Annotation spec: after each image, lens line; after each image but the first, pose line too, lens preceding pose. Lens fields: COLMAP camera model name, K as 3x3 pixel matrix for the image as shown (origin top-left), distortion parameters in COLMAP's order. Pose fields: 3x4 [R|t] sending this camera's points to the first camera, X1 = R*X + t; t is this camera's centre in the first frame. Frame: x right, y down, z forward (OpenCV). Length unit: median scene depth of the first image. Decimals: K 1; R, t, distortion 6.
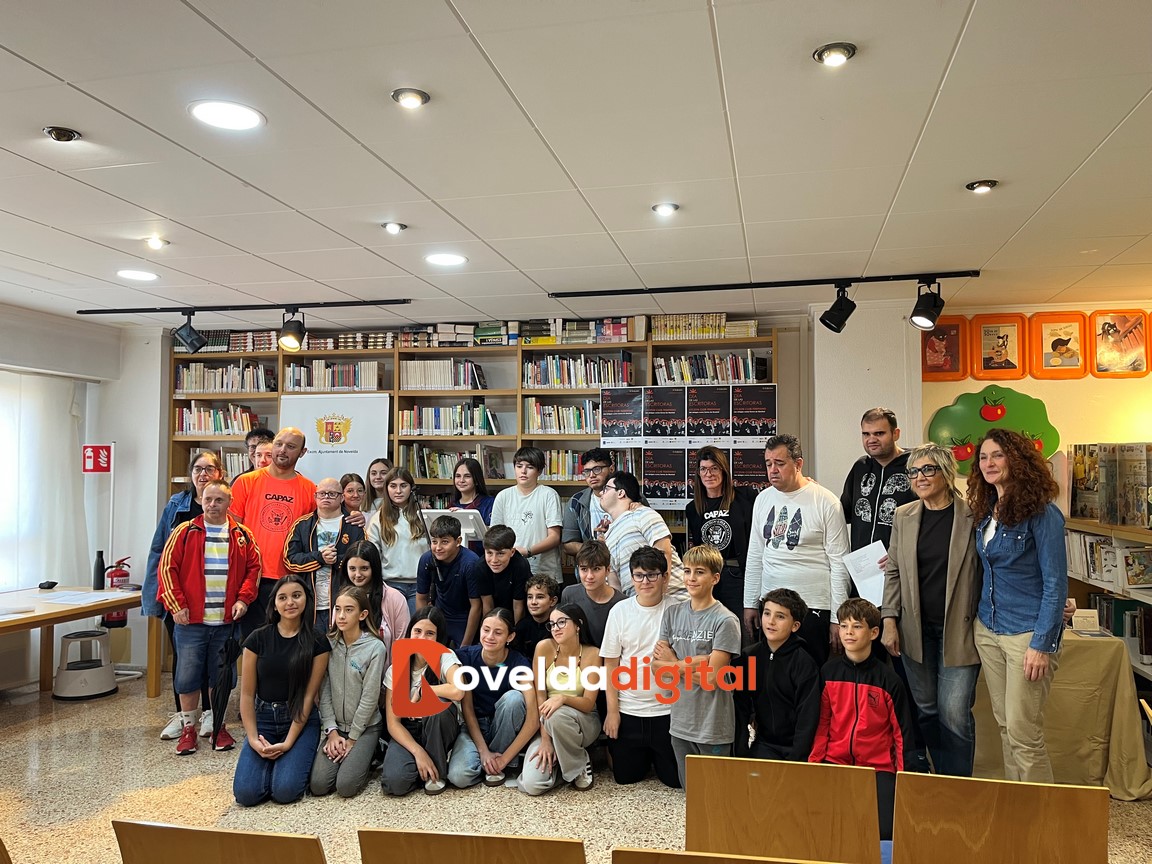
lens RADIAL K [[877.7, 0, 583.3], [0, 877.7, 438.2], [0, 0, 1]] dist [0.073177, -0.079992]
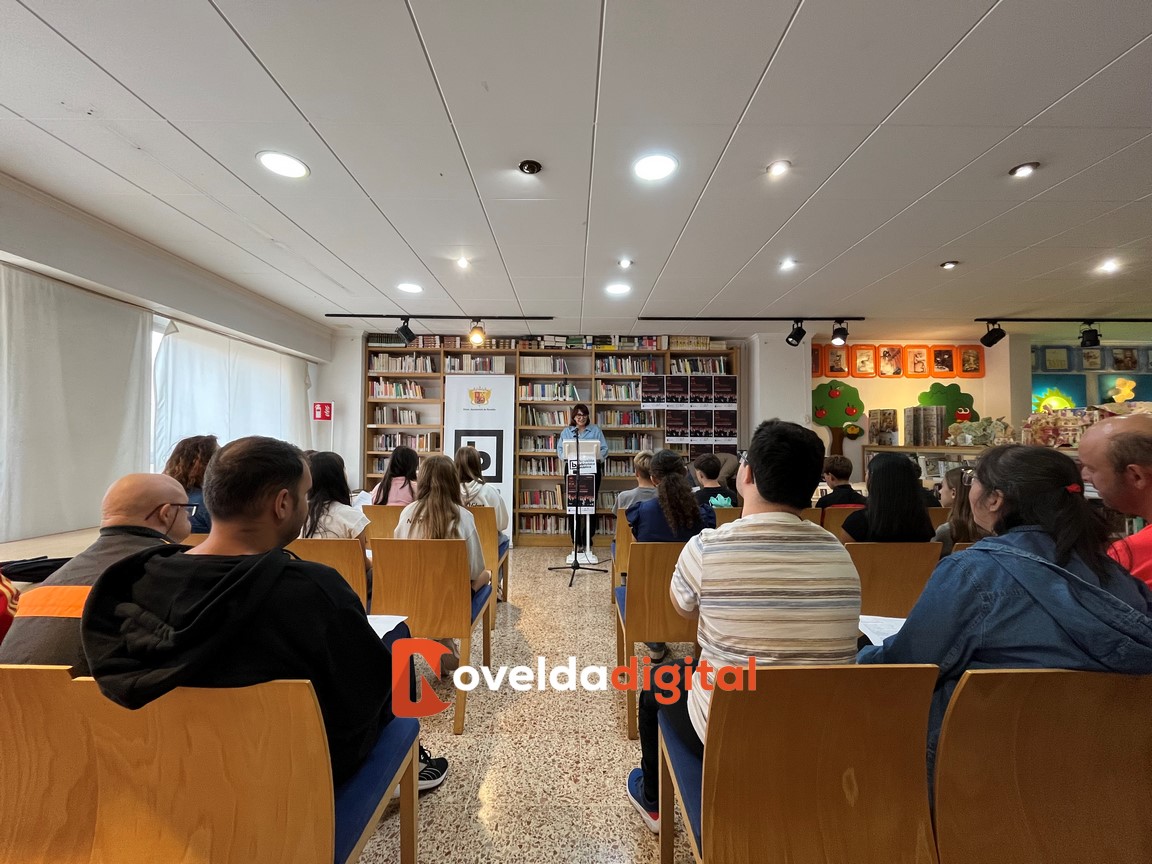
lens RADIAL K [[474.1, 0, 575.2], [0, 474.1, 428.0], [0, 0, 1]] dist [-0.004568, -0.000724]
pose [[0.974155, 0.009956, 0.225660, -0.329540], [-0.011760, 0.999909, 0.006651, 0.045370], [-0.225573, -0.009133, 0.974183, 0.094071]]
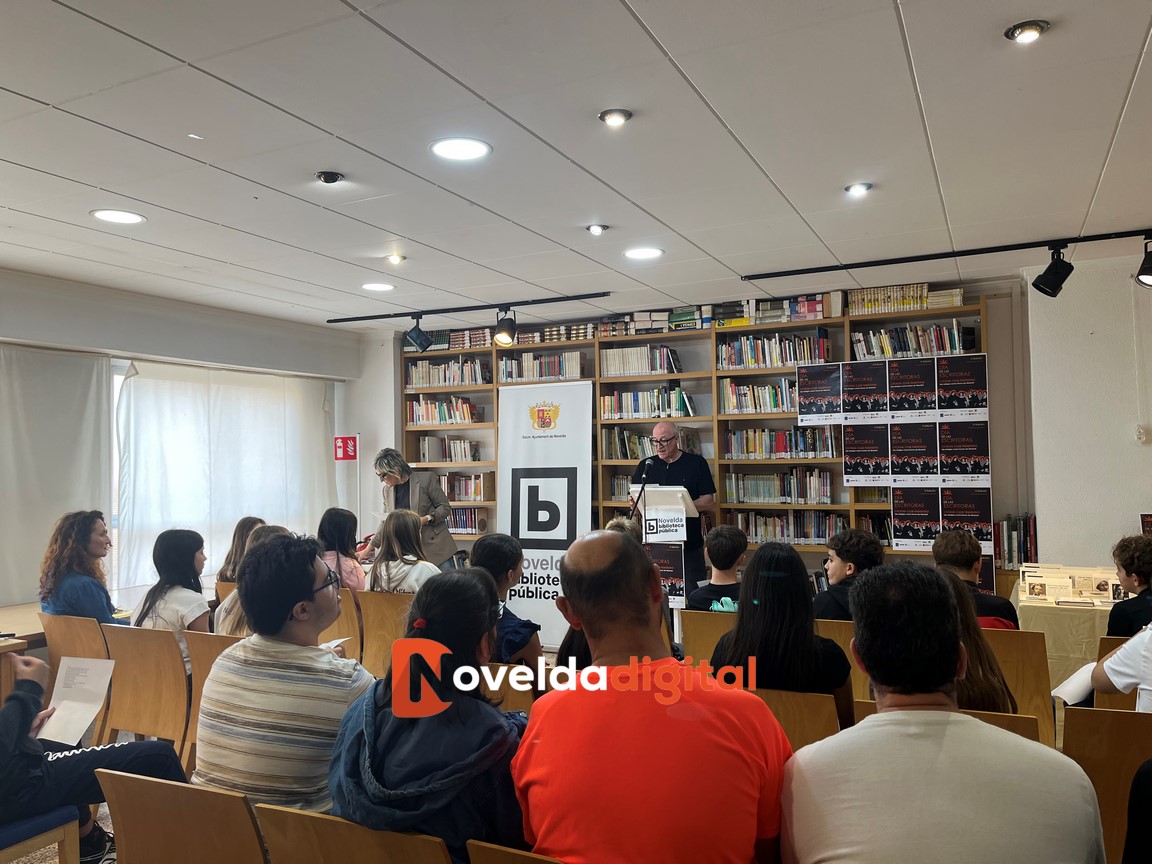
lens RADIAL K [[877.7, 0, 574.4], [0, 877.7, 427.6], [0, 0, 1]] dist [0.073177, -0.079992]
pose [[0.973691, -0.029818, -0.225913, -0.001895], [0.031650, 0.999489, 0.004492, 0.000623], [0.225664, -0.011524, 0.974137, -0.043910]]
